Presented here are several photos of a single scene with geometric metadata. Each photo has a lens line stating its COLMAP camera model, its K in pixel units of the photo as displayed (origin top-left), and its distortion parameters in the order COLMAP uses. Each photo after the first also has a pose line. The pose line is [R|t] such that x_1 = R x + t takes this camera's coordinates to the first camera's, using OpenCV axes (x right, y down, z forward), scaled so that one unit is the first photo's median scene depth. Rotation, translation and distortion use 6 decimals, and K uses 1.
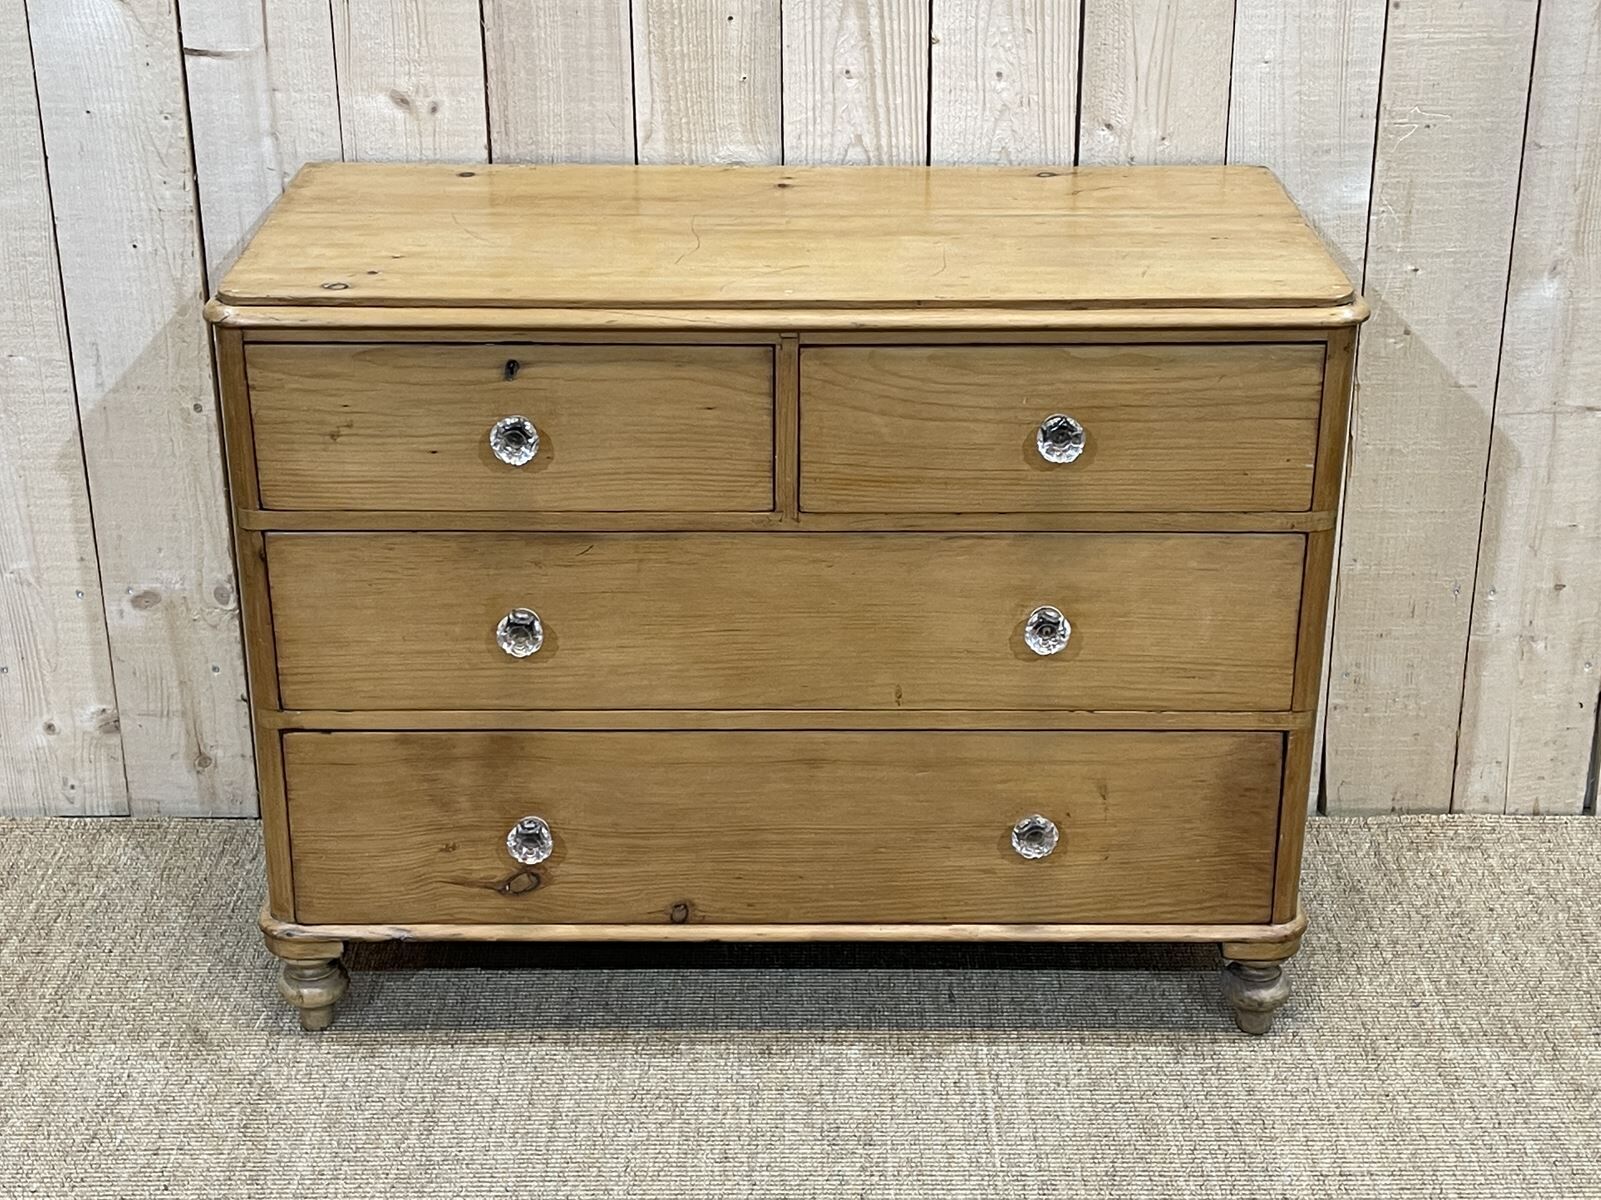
lens RADIAL K [[2495.6, 0, 815.3], [0, 2495.6, 592.4], [0, 0, 1]] dist [0.065529, 0.000000]
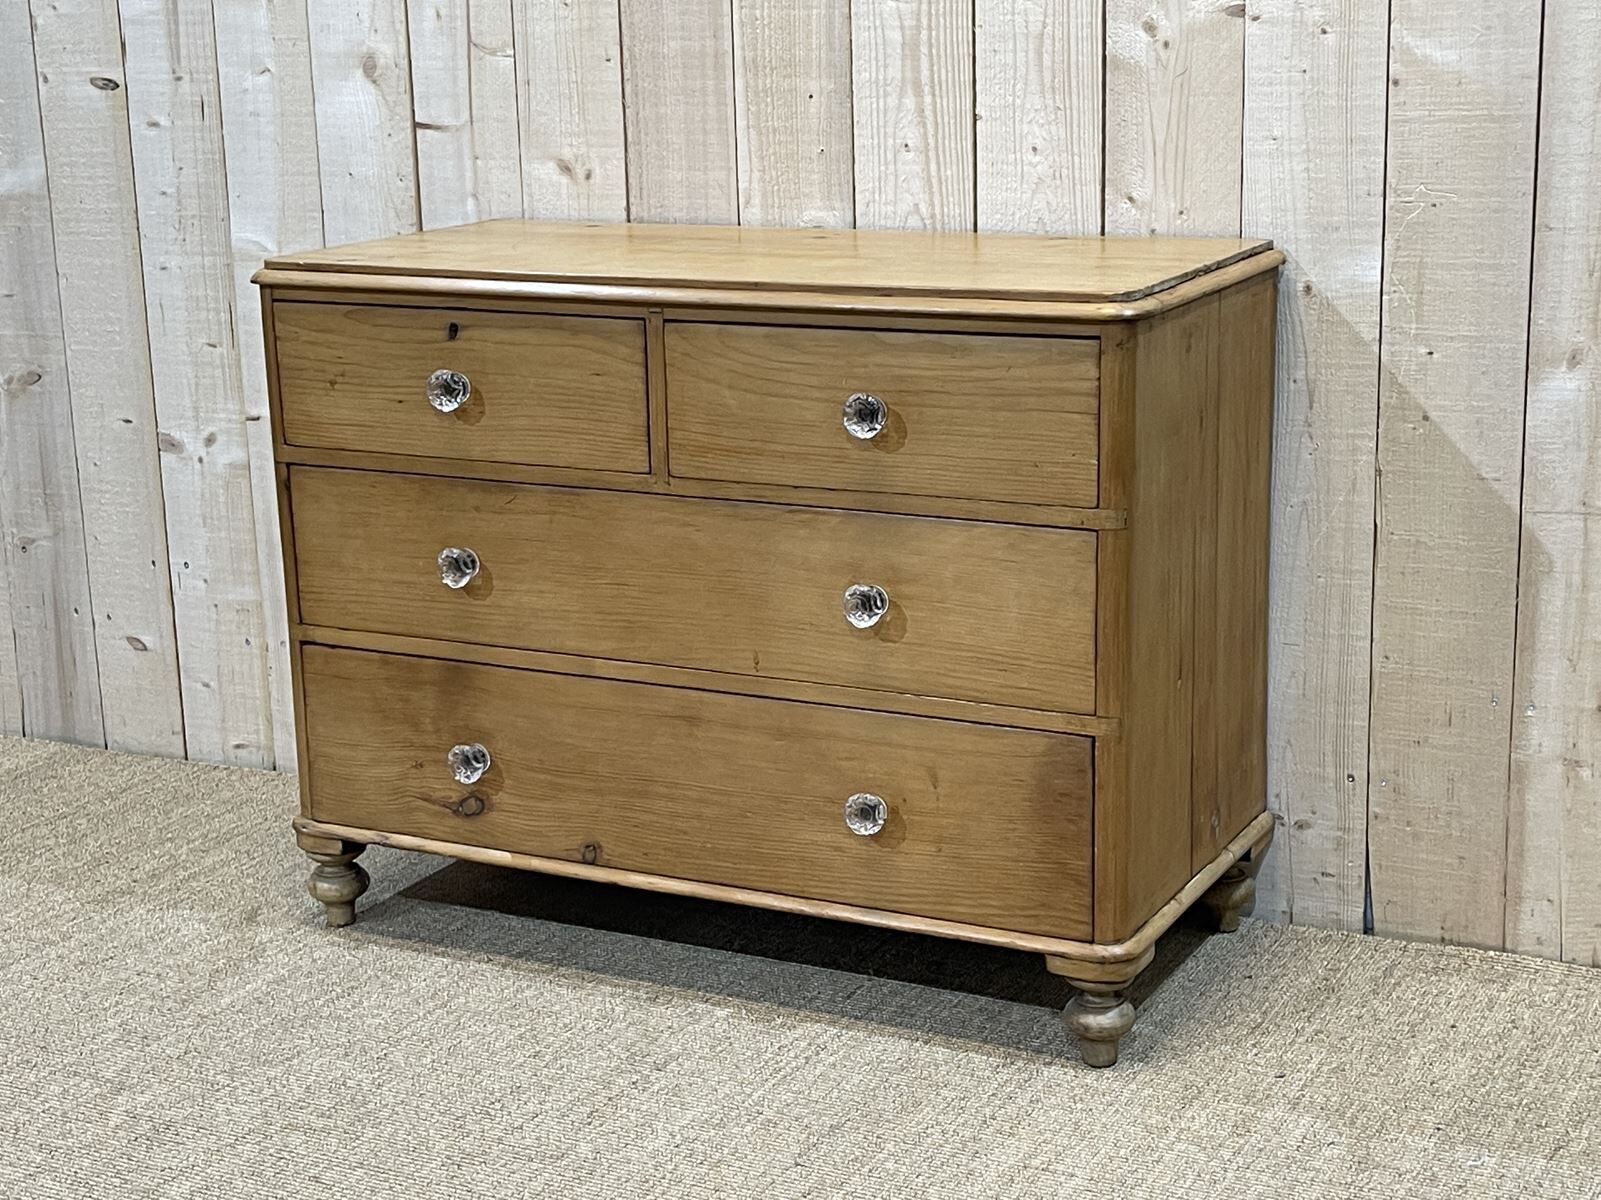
lens RADIAL K [[2495.6, 0, 836.4], [0, 2495.6, 609.5], [0, 0, 1]] dist [0.065529, 0.000000]
pose [[0.892665, 0.089211, -0.441803, 0.491535], [-0.159470, 0.979326, -0.124459, 0.134850], [0.421566, 0.181555, 0.888437, 0.044036]]
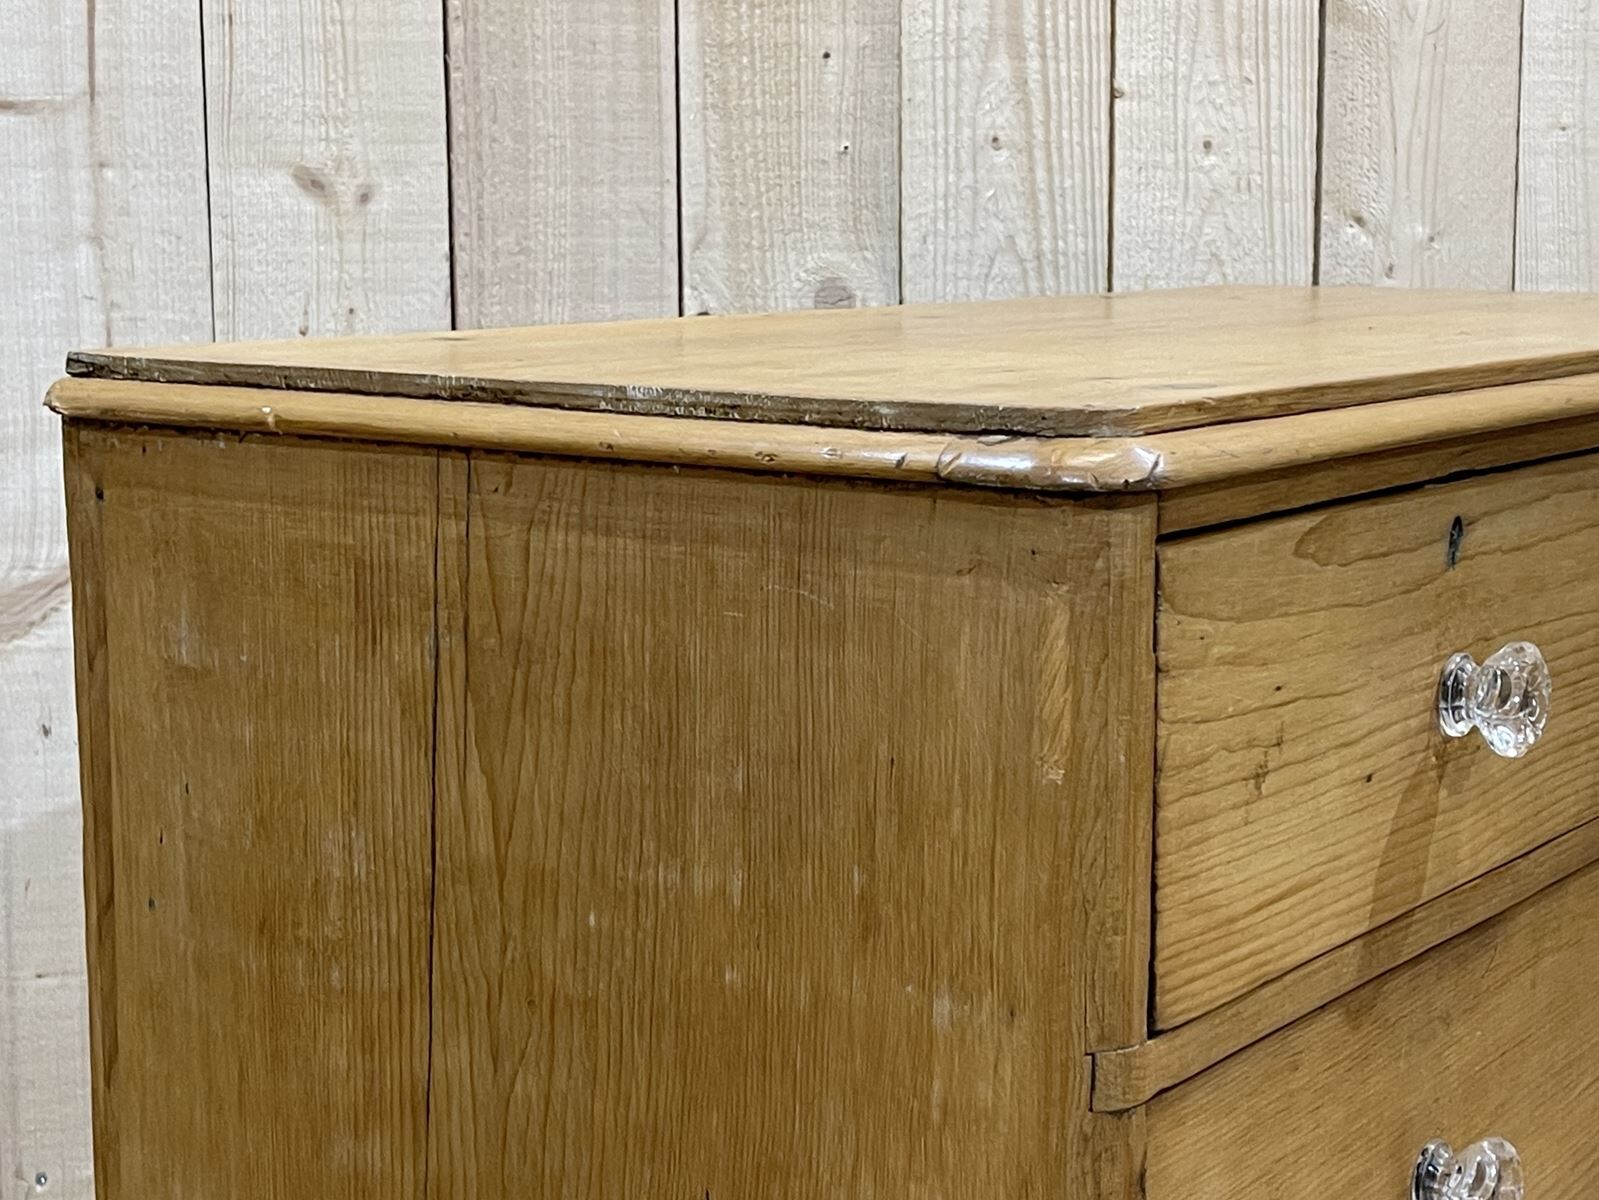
lens RADIAL K [[2829.2, 0, 828.6], [0, 2829.2, 601.6], [0, 0, 1]] dist [0.100547, 0.000000]
pose [[0.965785, -0.036947, 0.256698, -0.227682], [0.103175, 0.962837, -0.249598, 0.093526], [-0.237937, 0.267543, 0.933706, 0.340705]]
